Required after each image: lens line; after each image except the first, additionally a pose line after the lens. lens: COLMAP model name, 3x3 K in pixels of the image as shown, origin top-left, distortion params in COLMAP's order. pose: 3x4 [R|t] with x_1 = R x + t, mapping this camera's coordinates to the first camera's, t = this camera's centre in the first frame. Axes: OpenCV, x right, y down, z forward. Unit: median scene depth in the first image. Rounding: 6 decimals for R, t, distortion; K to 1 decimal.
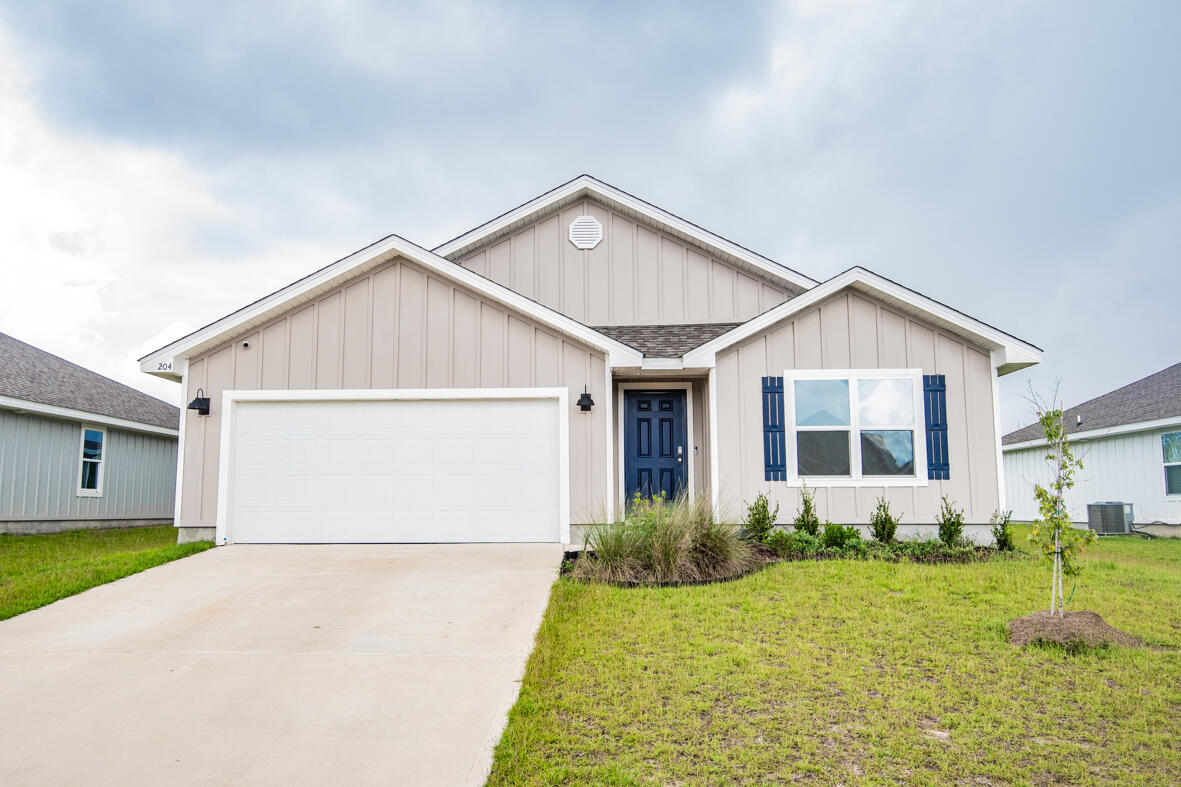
lens RADIAL K [[938.8, 0, 590.5], [0, 938.8, 393.5], [0, 0, 1]] dist [-0.031585, -0.000662]
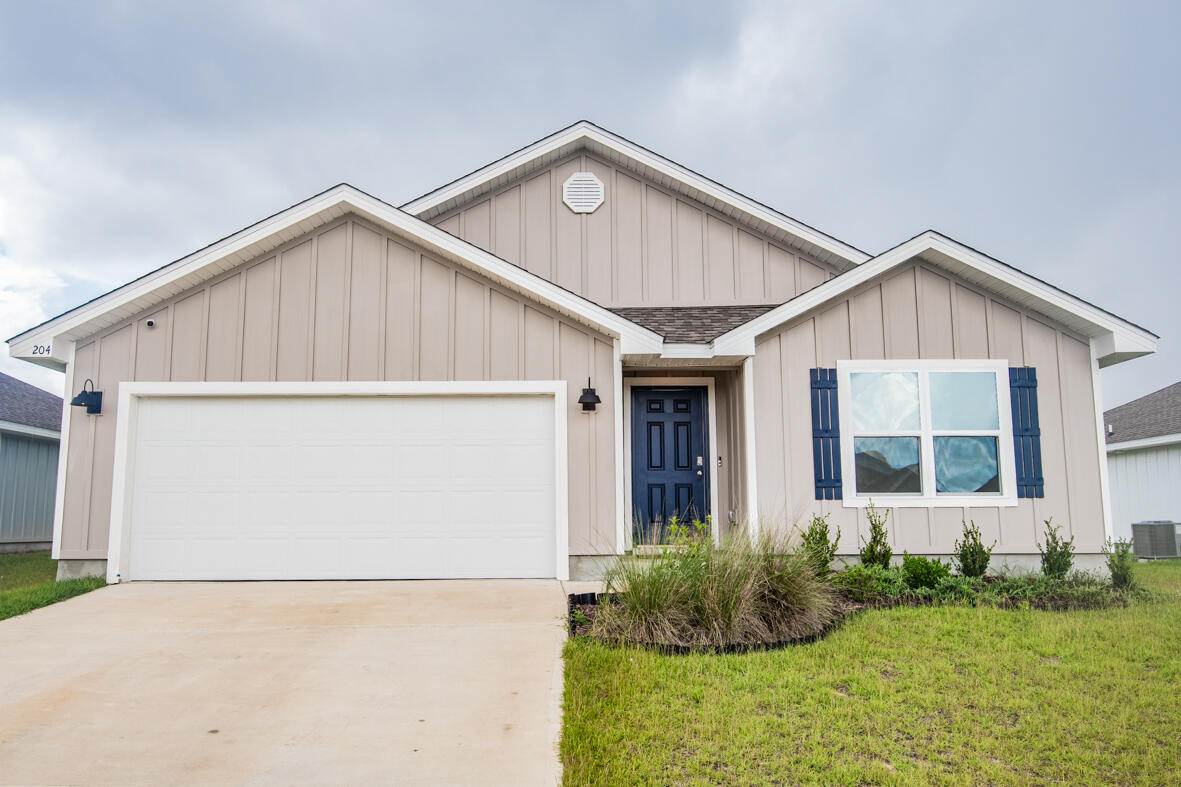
lens RADIAL K [[938.8, 0, 590.5], [0, 938.8, 393.5], [0, 0, 1]] dist [-0.031585, -0.000662]
pose [[0.998919, 0.005209, 0.046203, -0.040165], [-0.004520, 0.999877, -0.015000, 0.016121], [-0.046275, 0.014775, 0.998819, 0.214551]]
